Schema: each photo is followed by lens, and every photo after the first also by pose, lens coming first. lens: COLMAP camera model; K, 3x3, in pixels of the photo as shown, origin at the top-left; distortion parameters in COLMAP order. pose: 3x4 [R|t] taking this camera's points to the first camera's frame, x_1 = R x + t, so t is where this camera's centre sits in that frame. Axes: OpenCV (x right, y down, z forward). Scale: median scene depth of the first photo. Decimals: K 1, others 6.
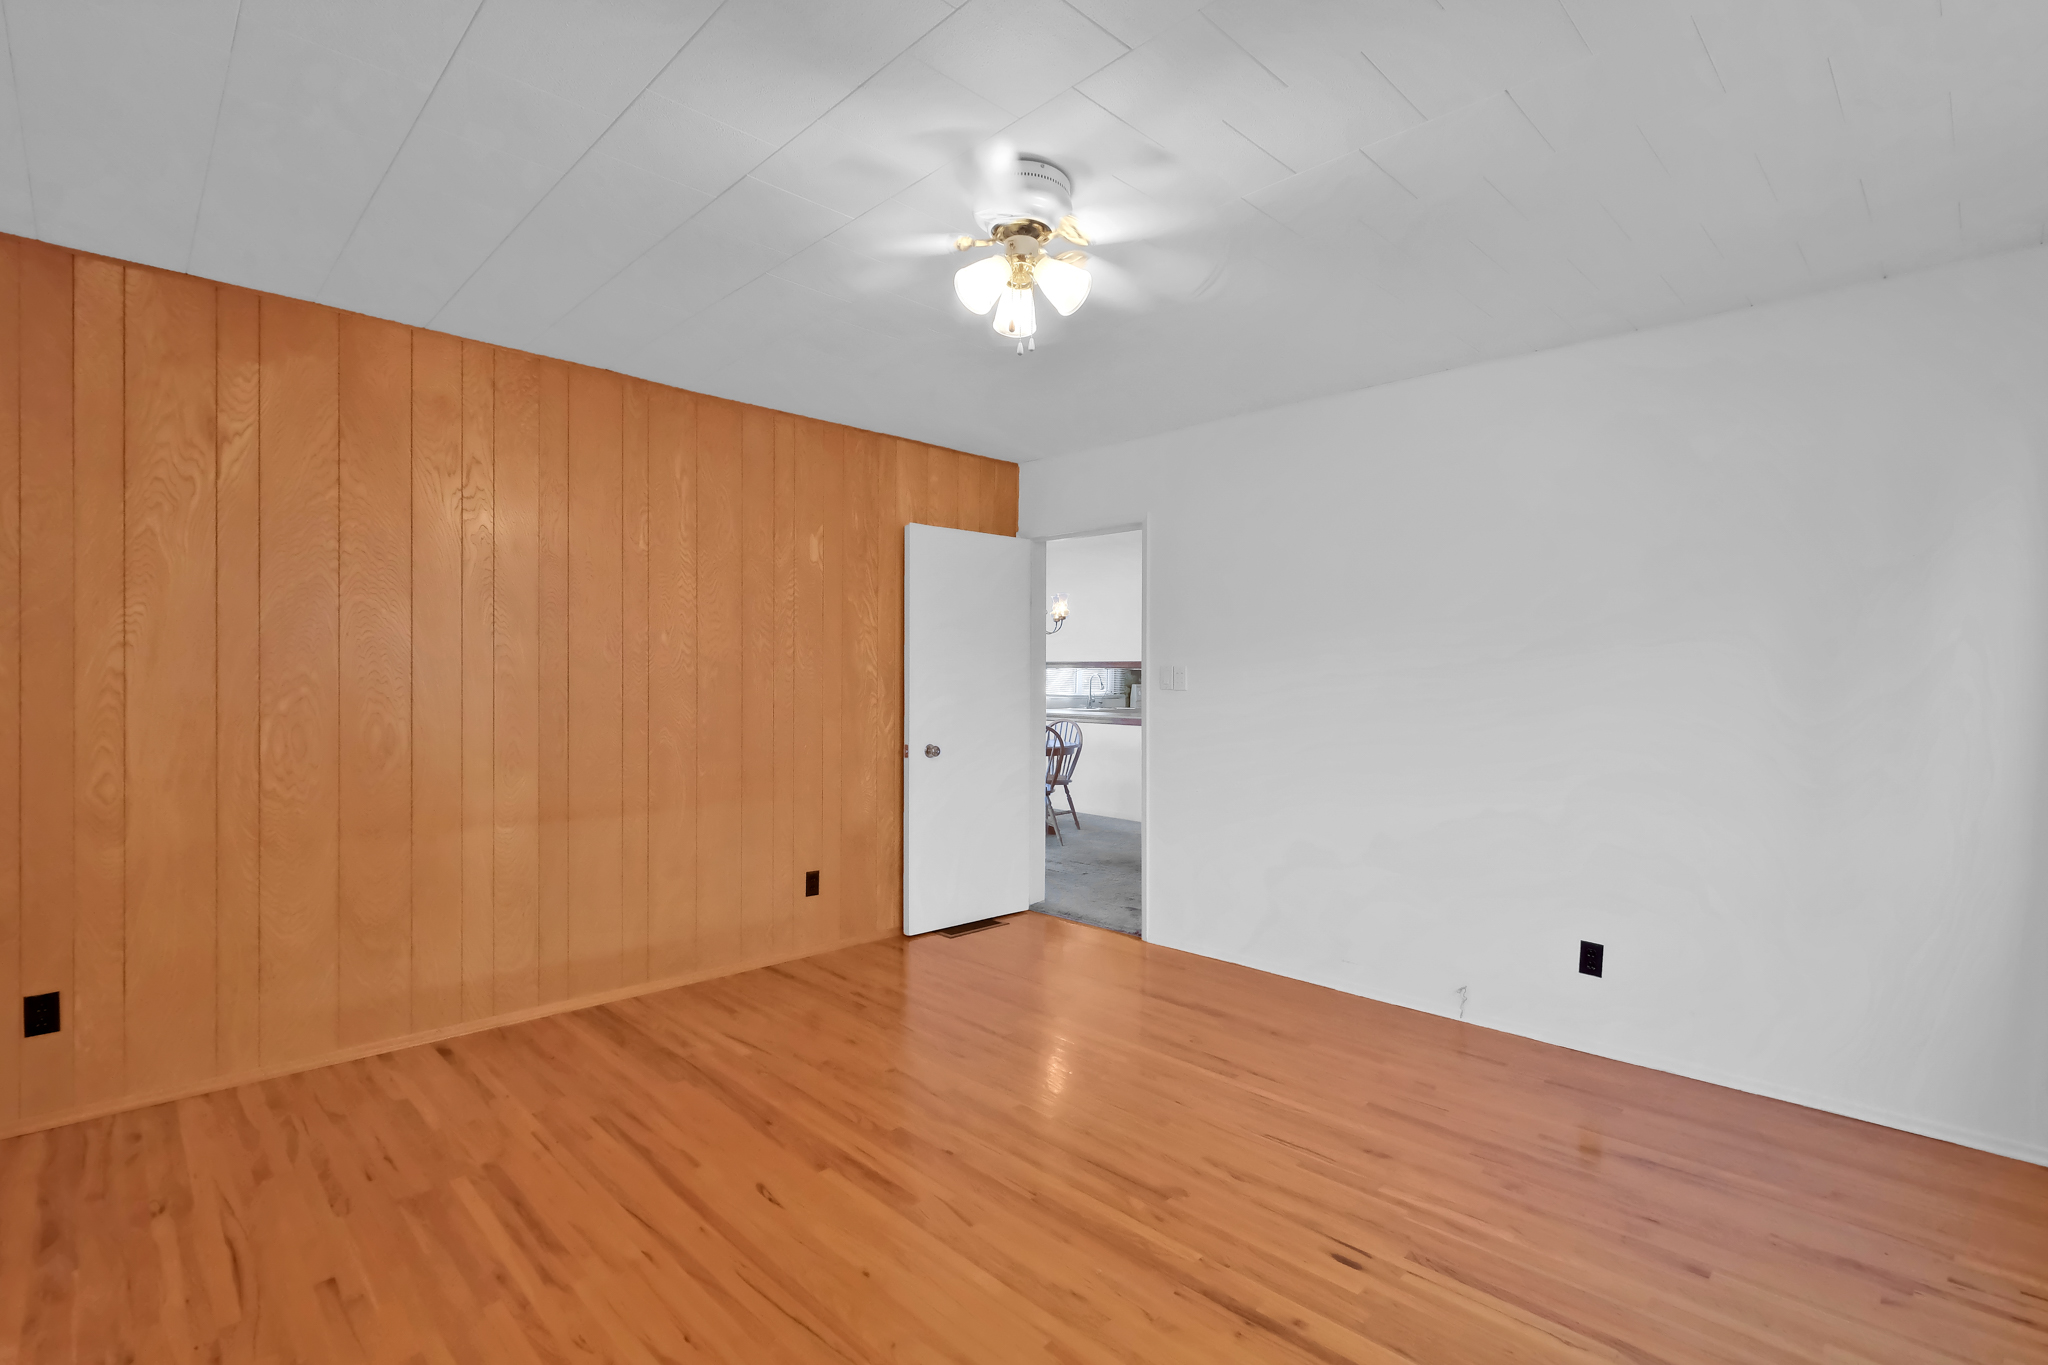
lens RADIAL K [[944.1, 0, 1026.2], [0, 944.1, 700.6], [0, 0, 1]] dist [0.001559, 0.000120]
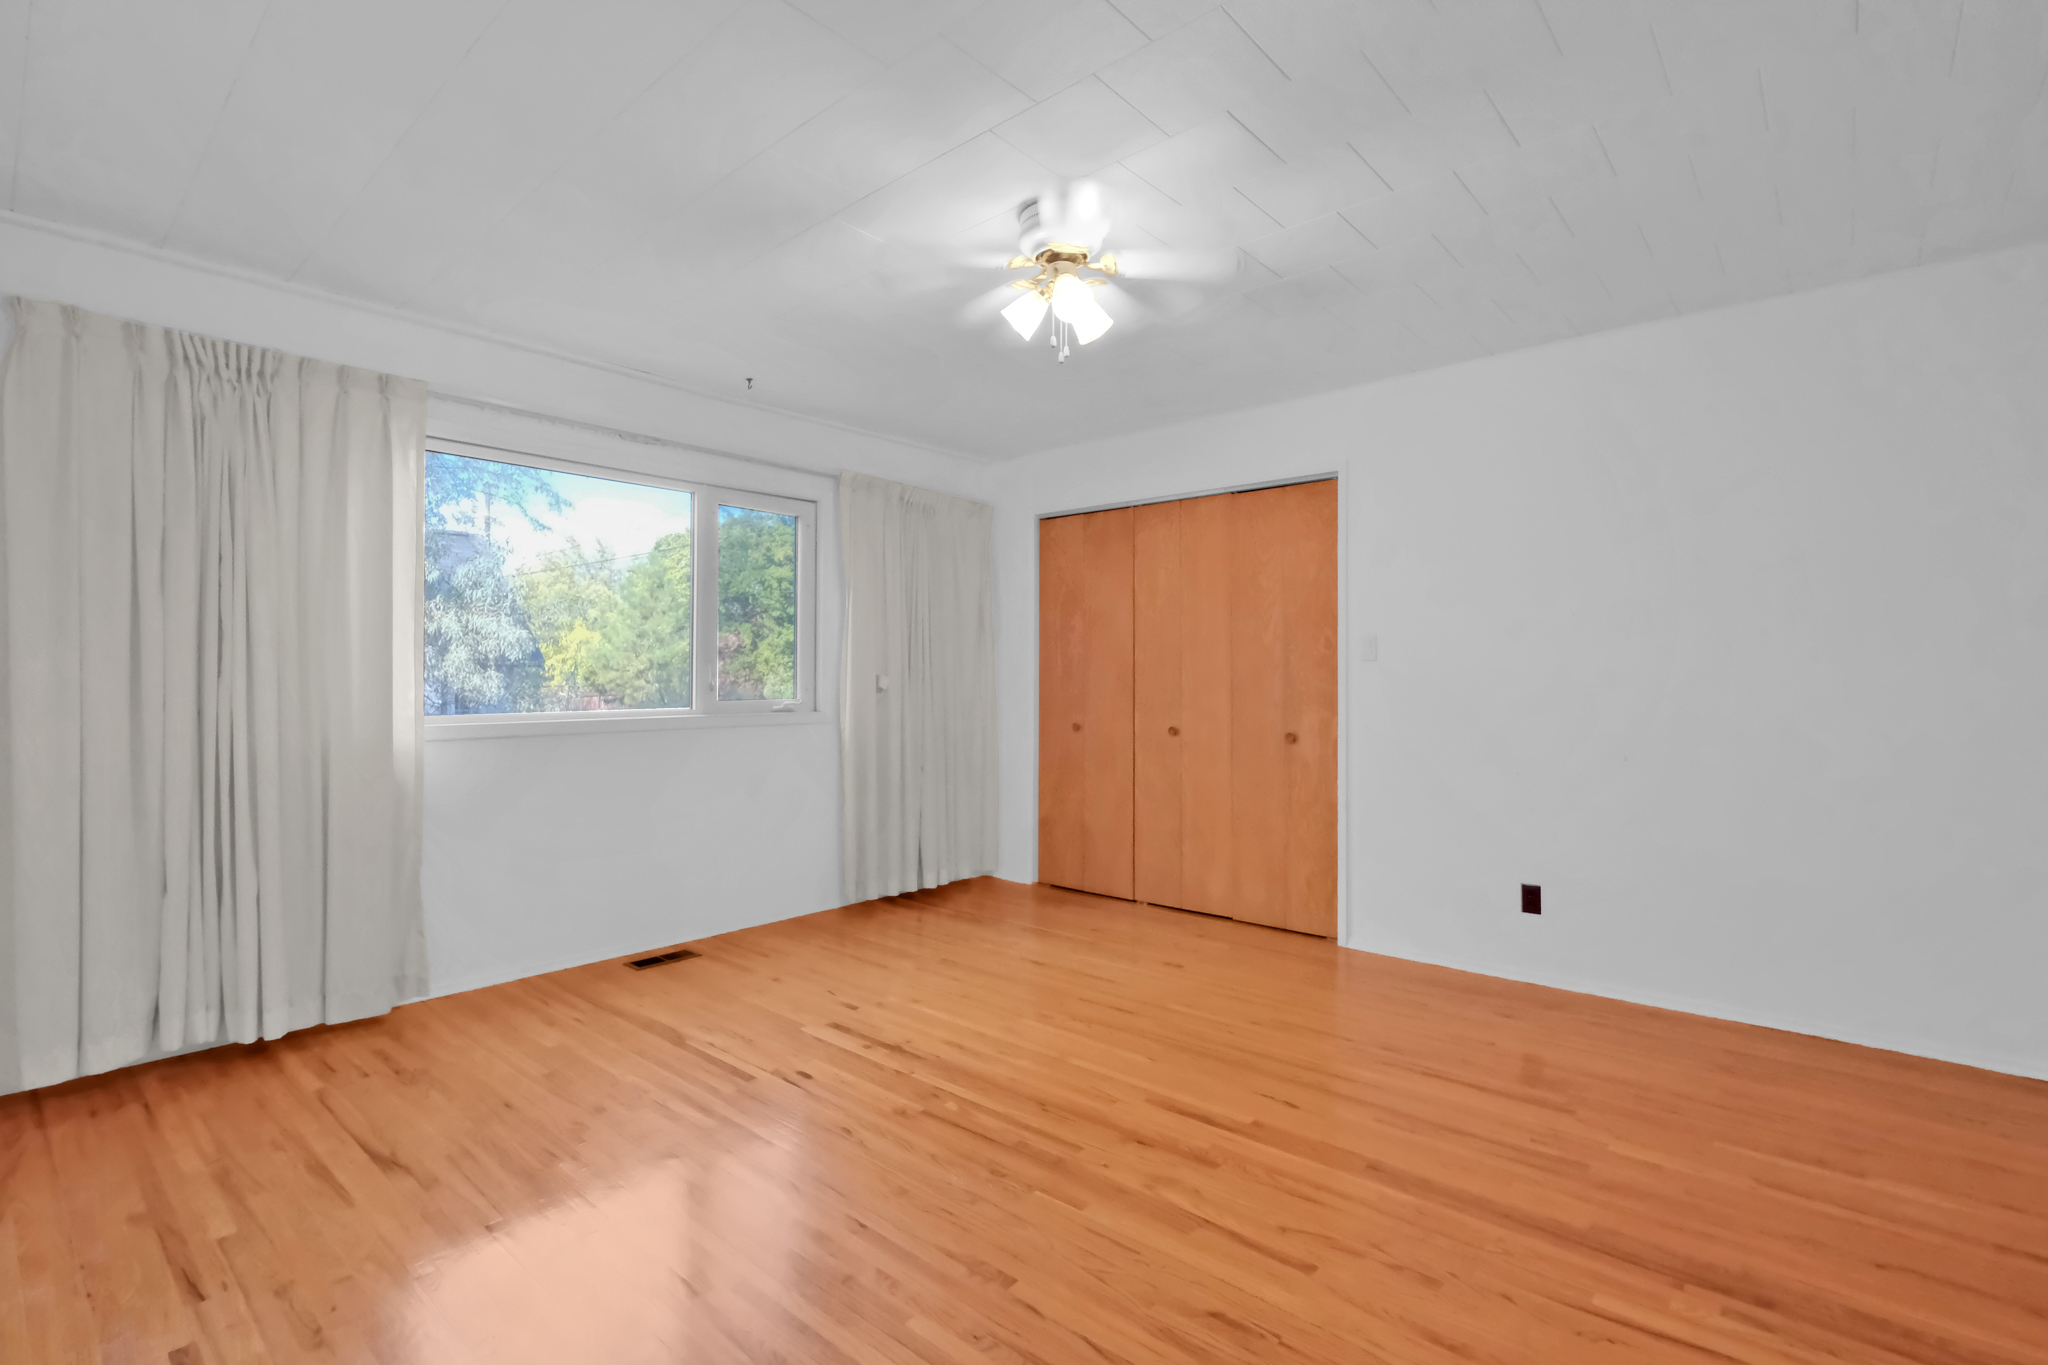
lens RADIAL K [[950.3, 0, 1011.6], [0, 950.3, 668.5], [0, 0, 1]] dist [-0.002291, -0.000478]
pose [[-0.998158, -0.009644, -0.059900, 0.112316], [-0.009927, 0.999941, 0.004427, 0.004468], [0.059854, 0.005013, -0.998195, 2.011202]]
